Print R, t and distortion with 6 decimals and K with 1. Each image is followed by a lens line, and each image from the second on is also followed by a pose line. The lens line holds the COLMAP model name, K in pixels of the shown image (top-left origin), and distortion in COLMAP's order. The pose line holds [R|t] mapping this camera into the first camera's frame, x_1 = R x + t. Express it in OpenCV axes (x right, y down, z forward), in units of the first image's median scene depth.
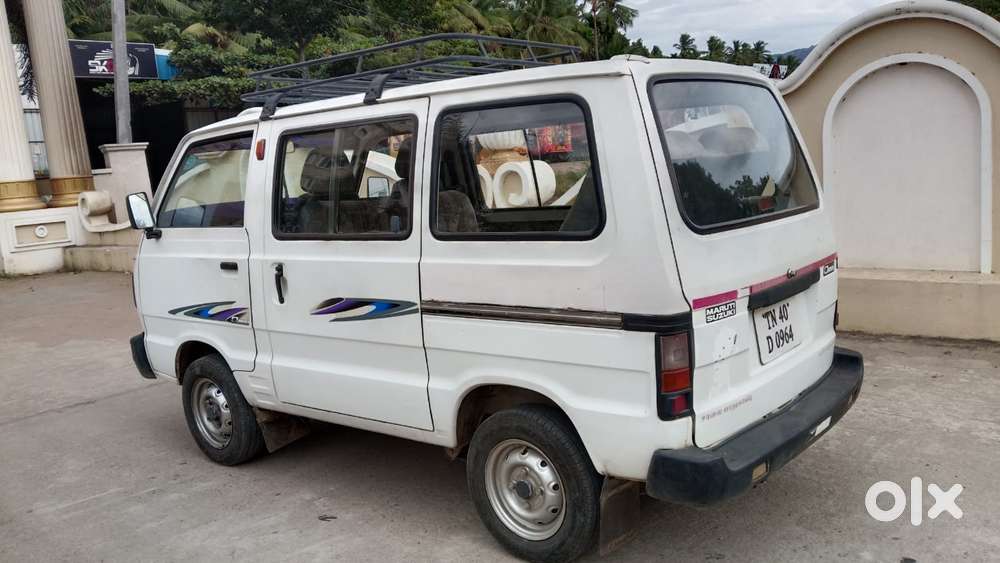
lens RADIAL K [[835.7, 0, 503.4], [0, 835.7, 278.7], [0, 0, 1]] dist [0.136902, -0.289982]
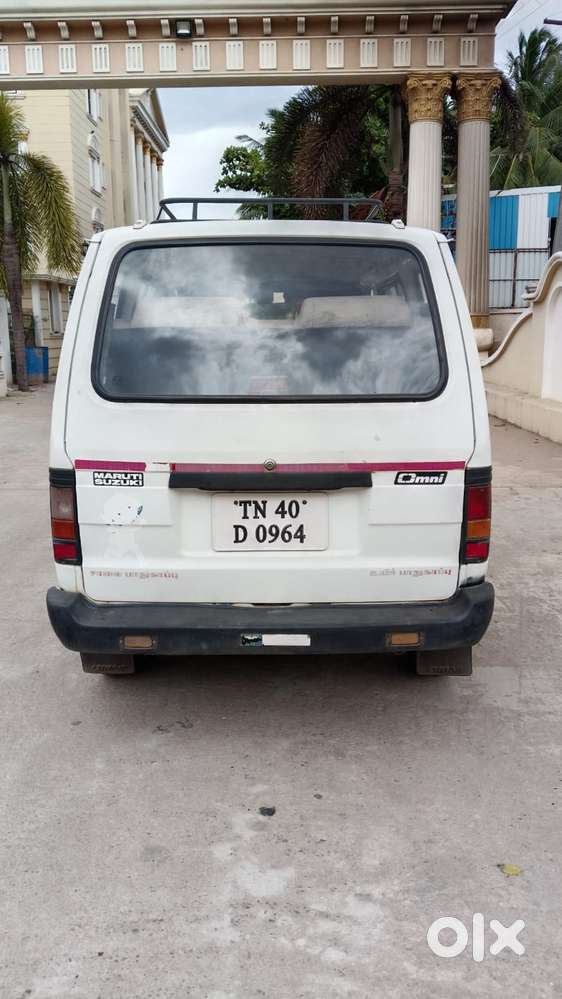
lens RADIAL K [[834.9, 0, 281.0], [0, 834.9, 499.5], [0, 0, 1]] dist [0.136902, -0.289982]
pose [[0.637154, 0.215311, -0.740052, 0.886653], [-0.144838, 0.976529, 0.159412, -0.099218], [0.757005, 0.005618, 0.653384, 0.371771]]
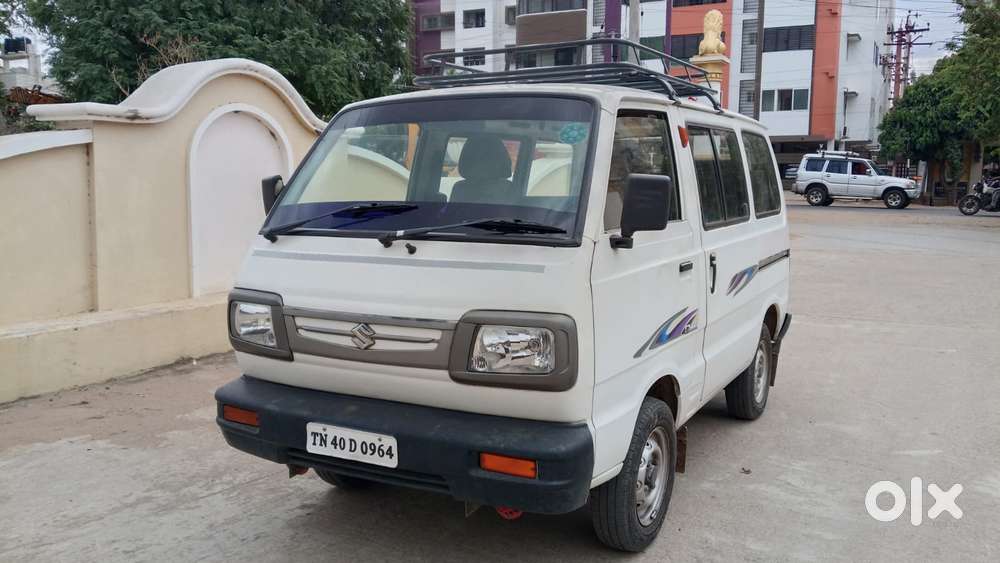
lens RADIAL K [[835.7, 0, 503.4], [0, 835.7, 278.7], [0, 0, 1]] dist [0.136902, -0.289982]
pose [[-0.192862, -0.049811, 0.979961, -1.292692], [0.147563, 0.985880, 0.079154, -0.112269], [-0.970067, 0.159872, -0.182788, 1.539363]]
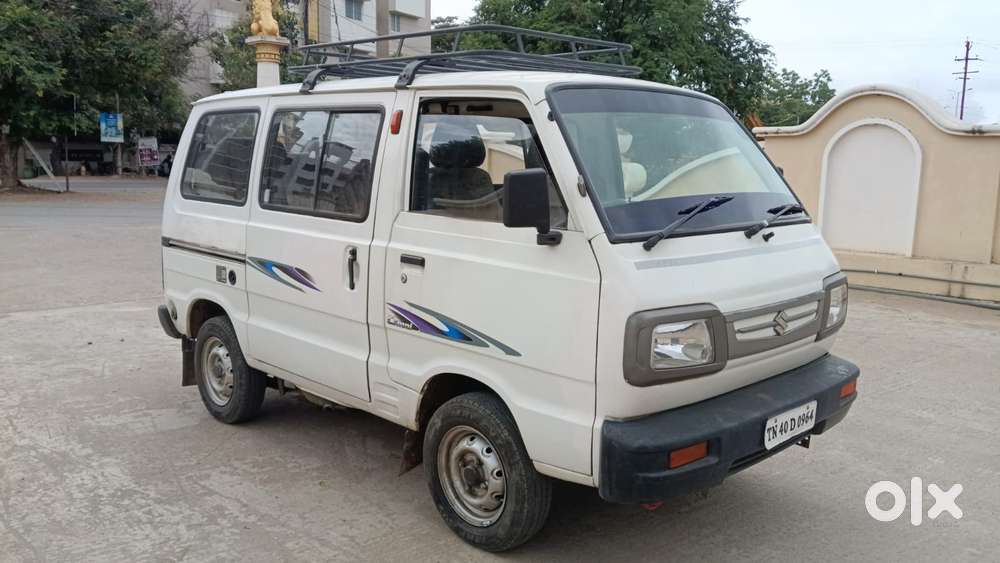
lens RADIAL K [[841.7, 0, 506.9], [0, 841.7, 277.7], [0, 0, 1]] dist [0.095645, -0.186327]
pose [[-0.994023, 0.038424, 0.102189, -0.296016], [0.065169, 0.959795, 0.273032, -0.310480], [-0.087589, 0.278060, -0.956562, 2.364624]]
